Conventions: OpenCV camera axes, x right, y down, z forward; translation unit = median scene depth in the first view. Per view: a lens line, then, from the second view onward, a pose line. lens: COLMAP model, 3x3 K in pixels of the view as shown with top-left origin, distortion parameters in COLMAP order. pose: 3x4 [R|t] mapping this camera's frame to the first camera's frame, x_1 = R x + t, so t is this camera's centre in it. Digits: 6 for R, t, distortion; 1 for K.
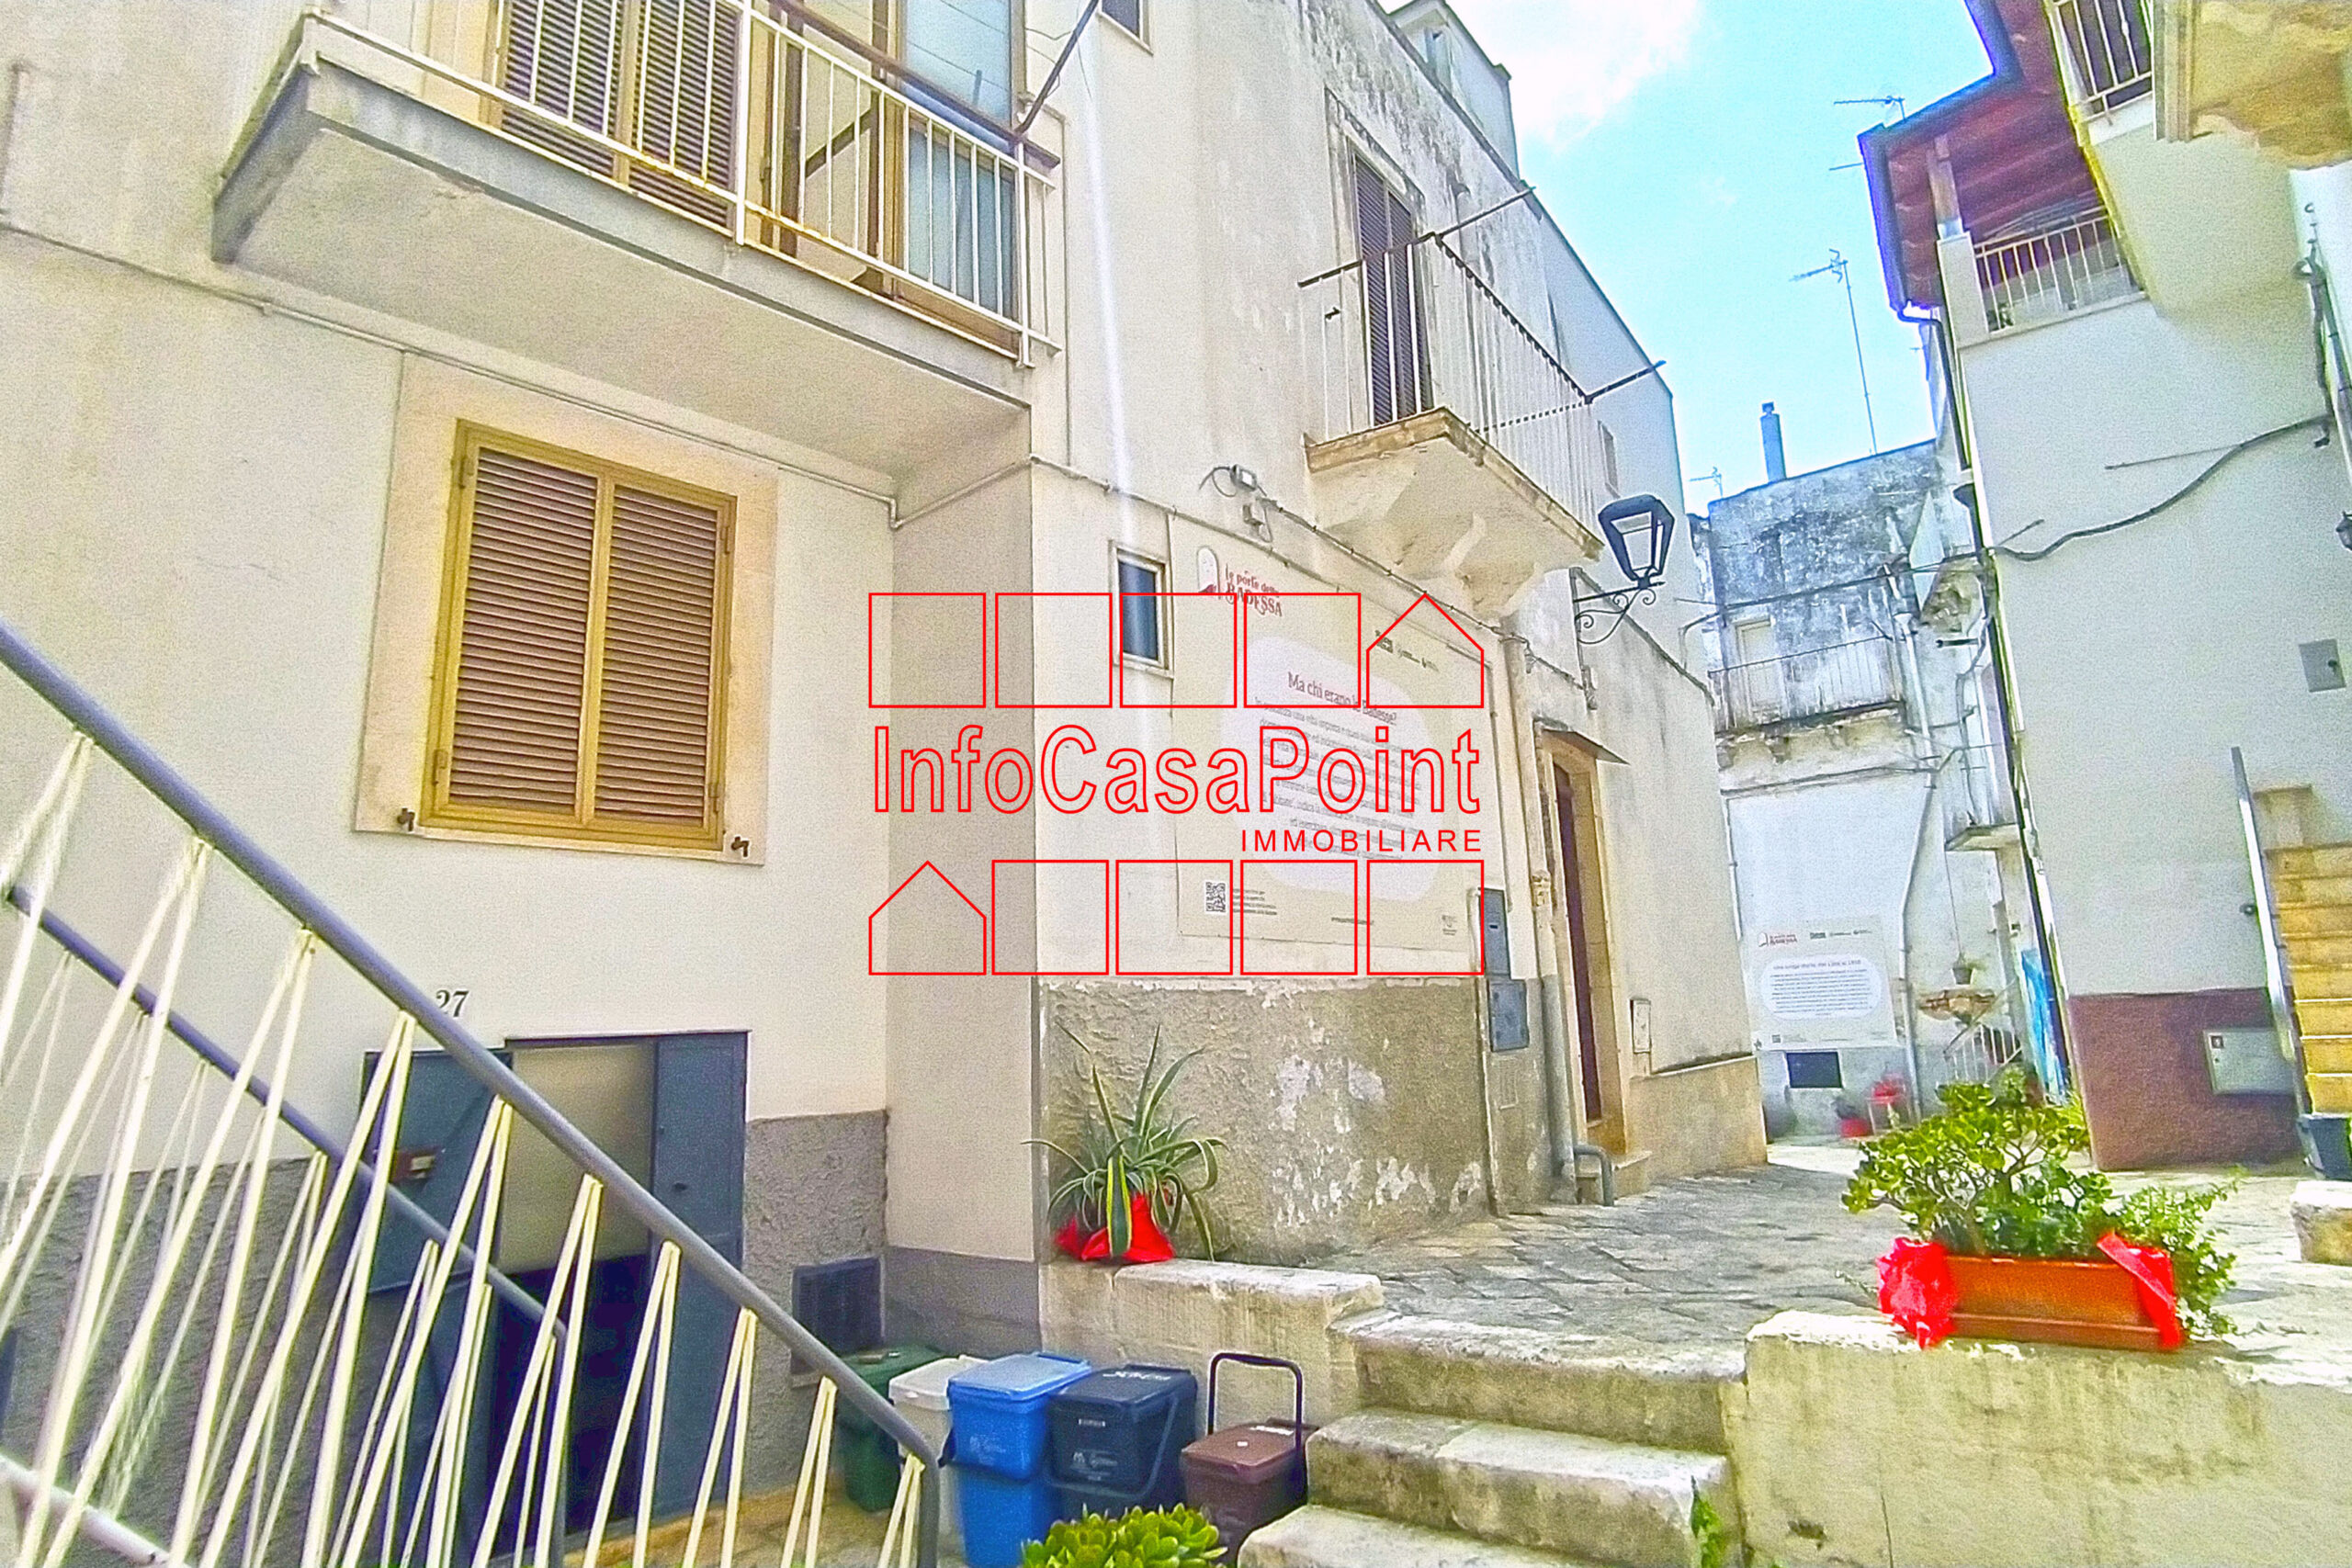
lens RADIAL K [[1350.4, 0, 1194.4], [0, 1350.4, 774.9], [0, 0, 1]] dist [-0.056051, 0.046777]
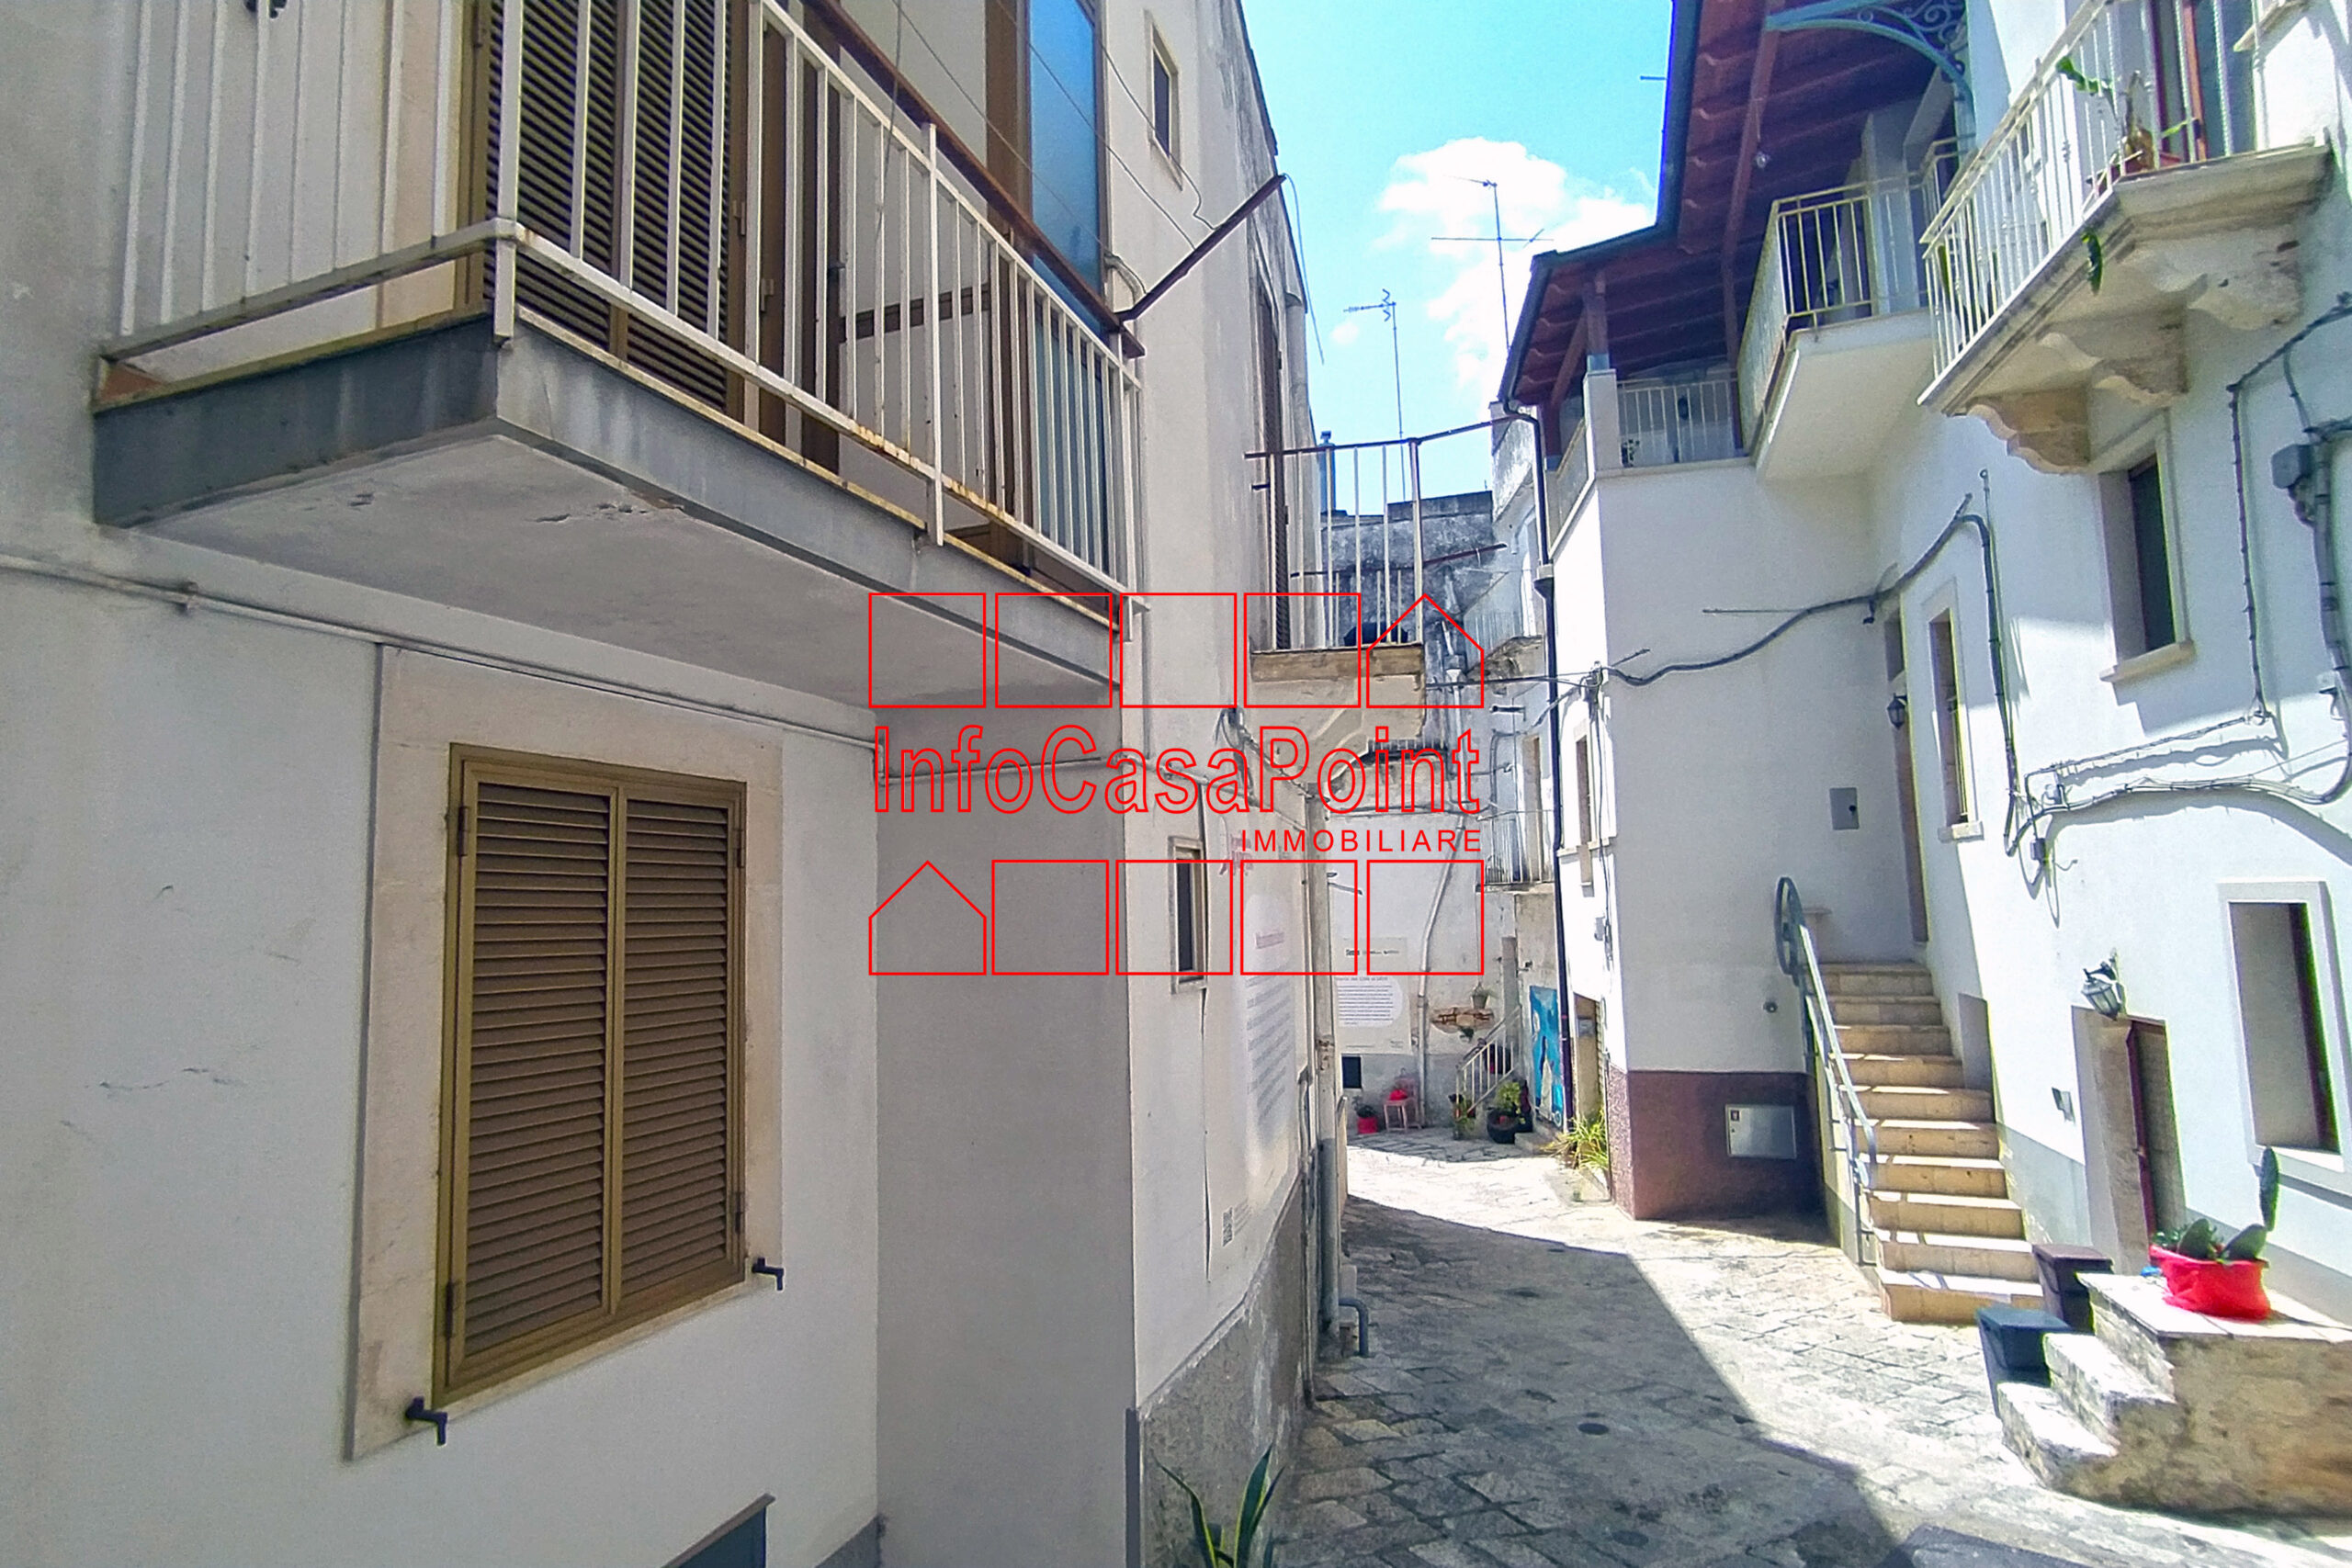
lens RADIAL K [[1307.9, 0, 1073.4], [0, 1307.9, 814.7], [0, 0, 1]] dist [-0.050366, 0.046602]
pose [[0.943338, 0.049512, 0.328118, -0.399804], [-0.084579, 0.992023, 0.093471, -0.267467], [-0.320873, -0.115927, 0.940001, 0.264942]]
